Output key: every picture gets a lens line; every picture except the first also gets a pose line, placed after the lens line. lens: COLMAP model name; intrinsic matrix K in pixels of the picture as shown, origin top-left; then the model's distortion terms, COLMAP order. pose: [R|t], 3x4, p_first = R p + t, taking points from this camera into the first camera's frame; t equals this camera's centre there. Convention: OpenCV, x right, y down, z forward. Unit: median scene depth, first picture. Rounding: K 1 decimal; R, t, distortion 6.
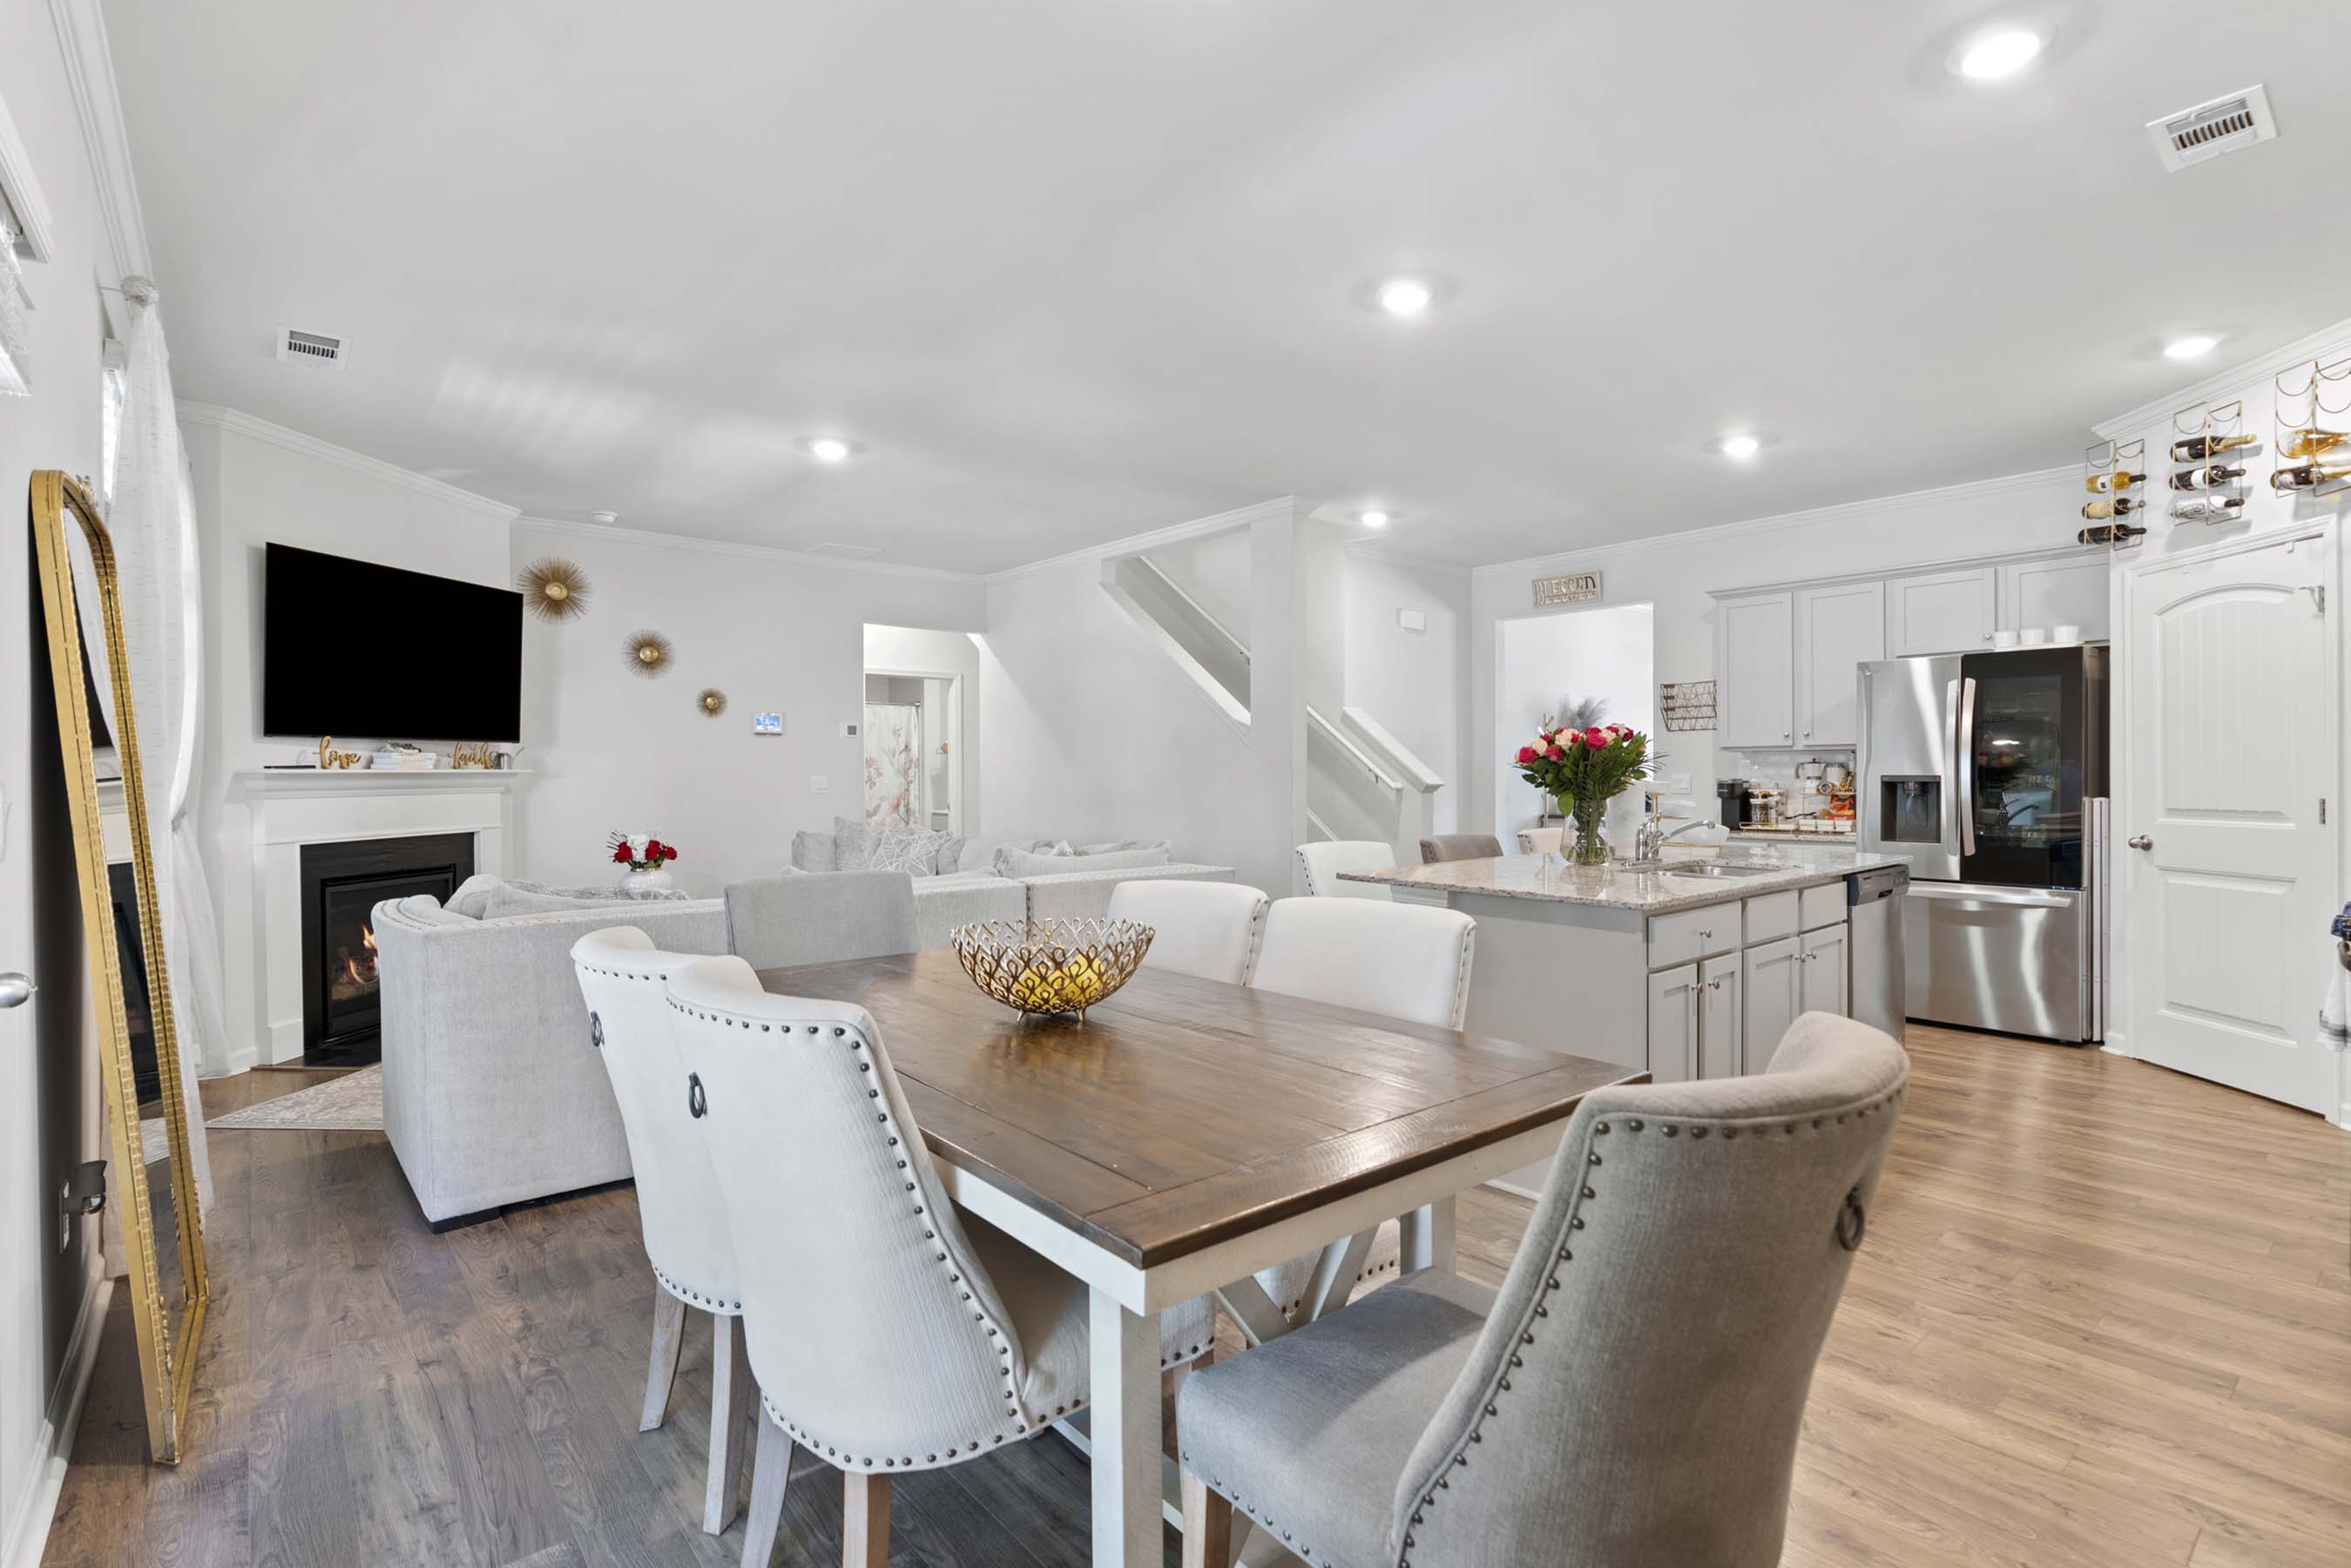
lens RADIAL K [[1094.9, 0, 1197.9], [0, 1094.9, 779.7], [0, 0, 1]] dist [-0.012250, 0.002401]
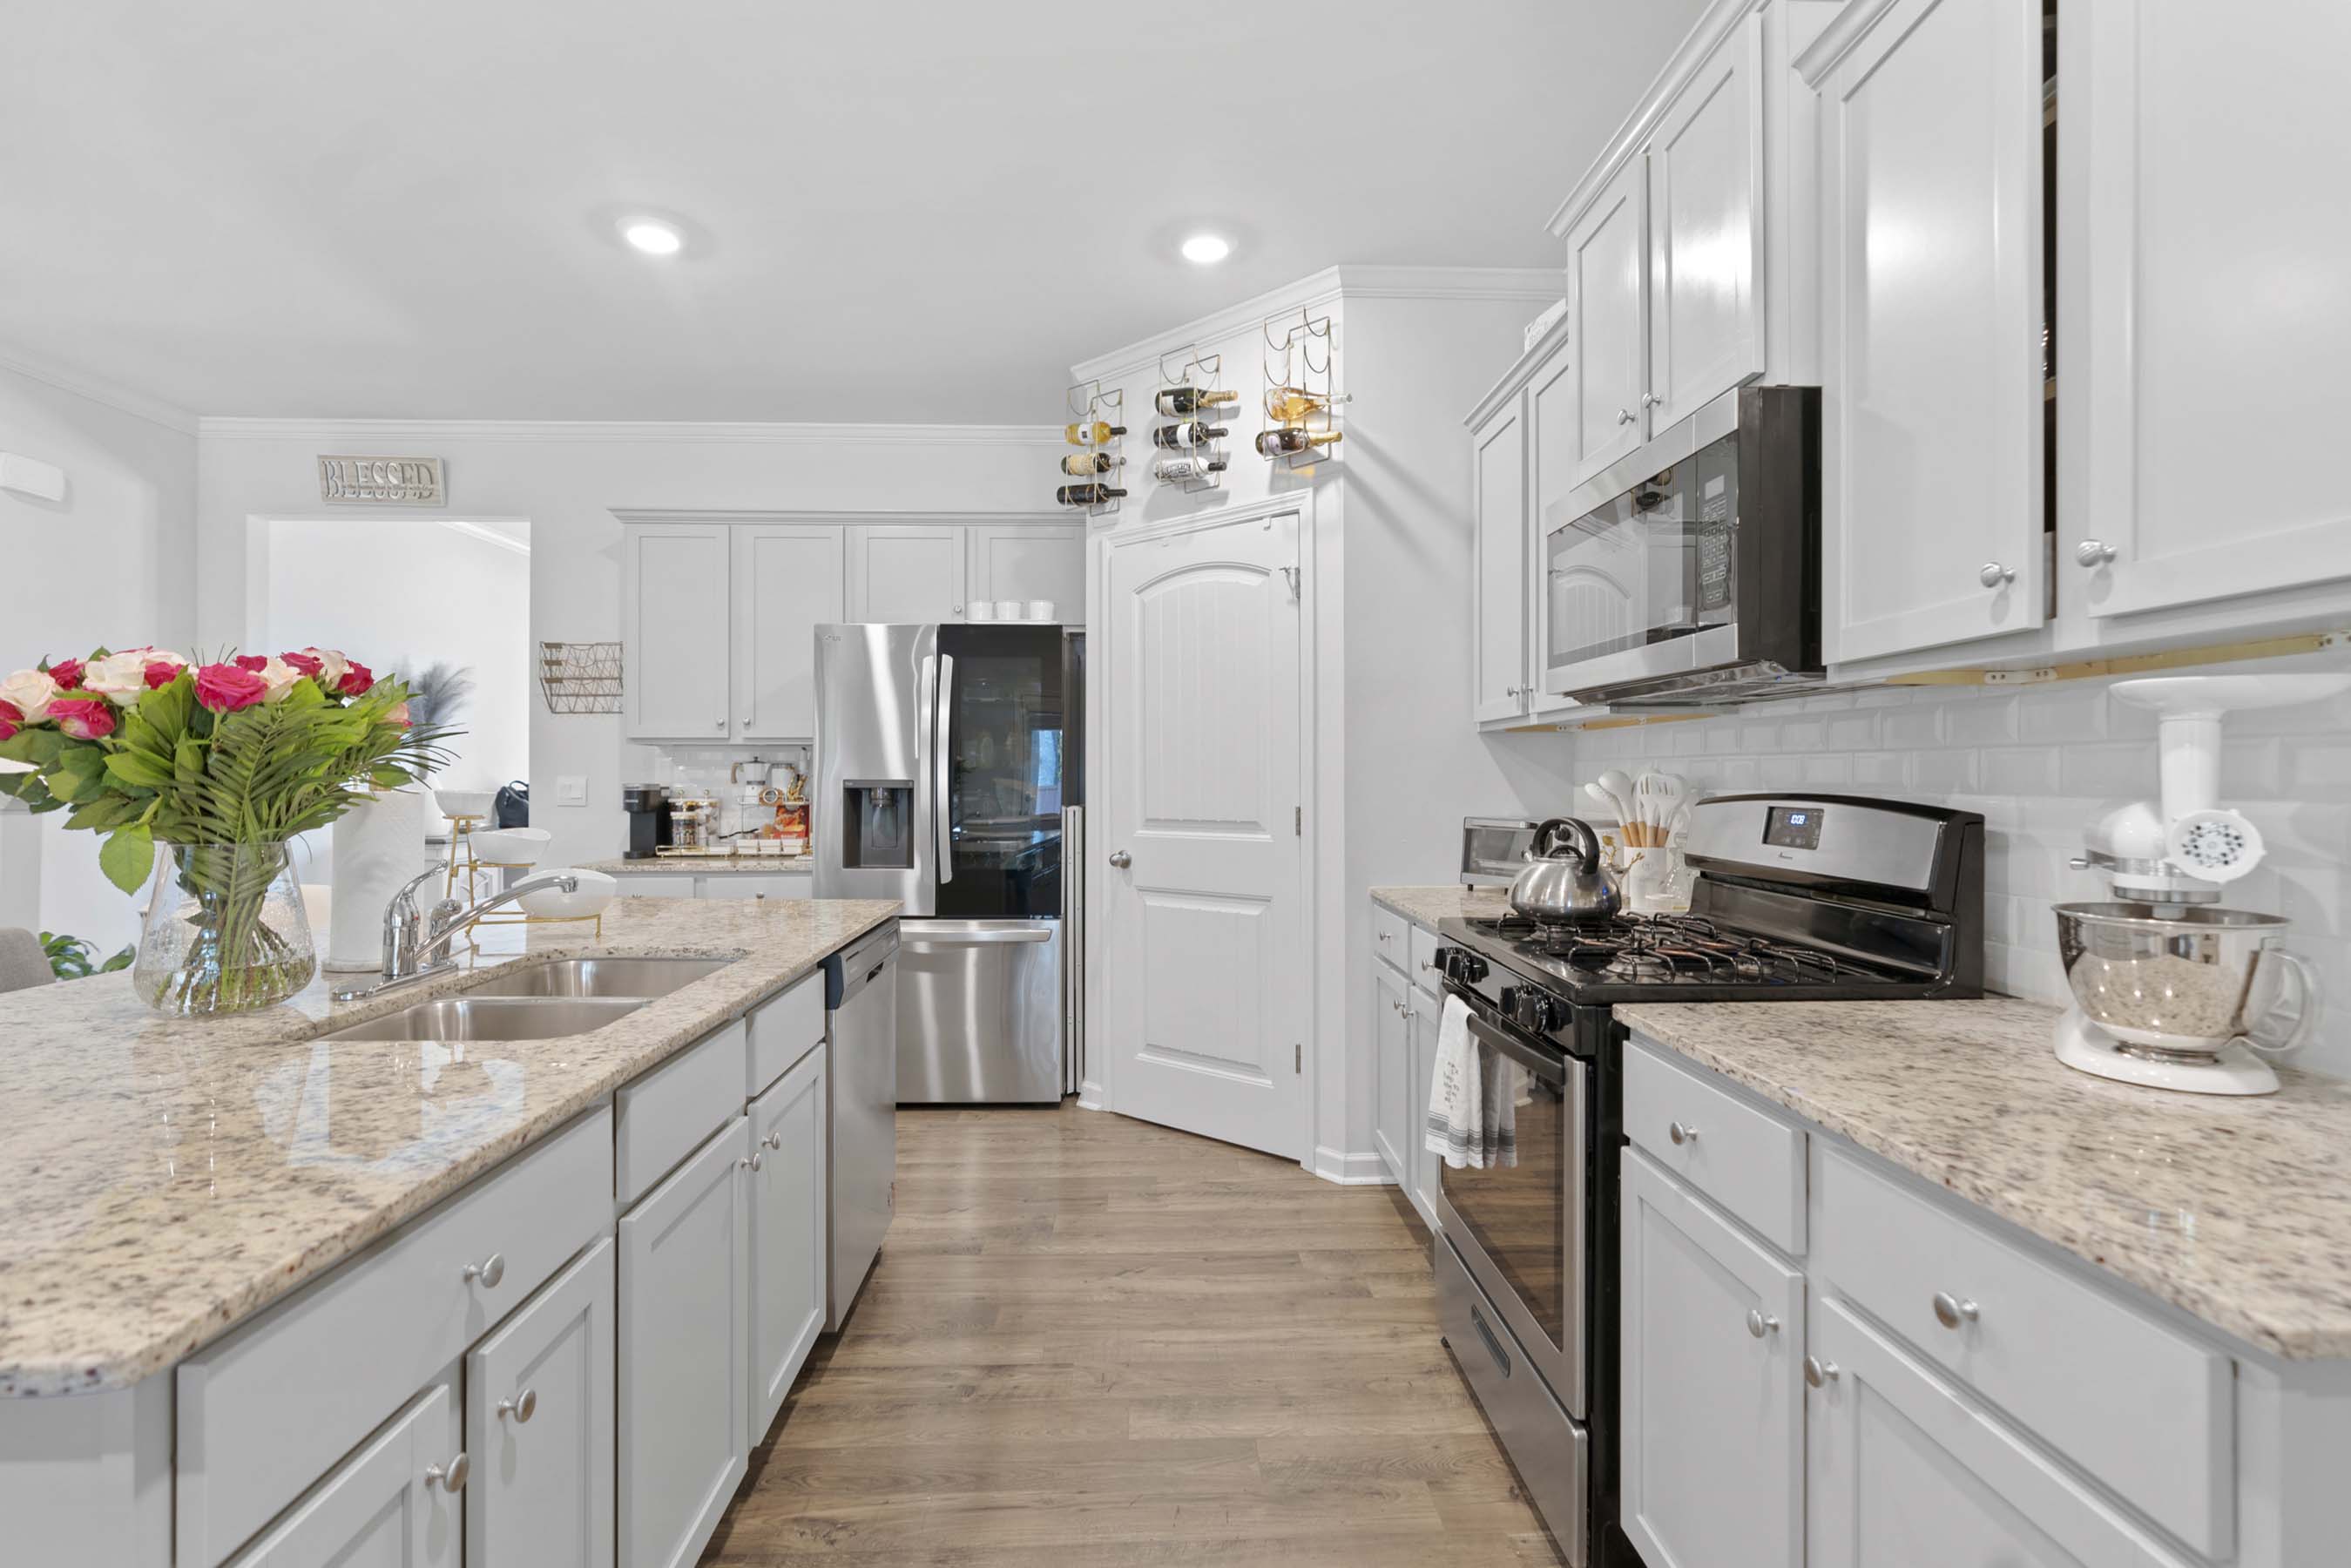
lens RADIAL K [[1094.9, 0, 1178.4], [0, 1094.9, 769.4], [0, 0, 1]] dist [-0.012250, 0.002401]
pose [[0.626934, 0.008831, 0.779022, 0.220370], [0.001255, 0.999923, -0.012345, -0.001643], [-0.779071, 0.008717, 0.626875, 0.411280]]
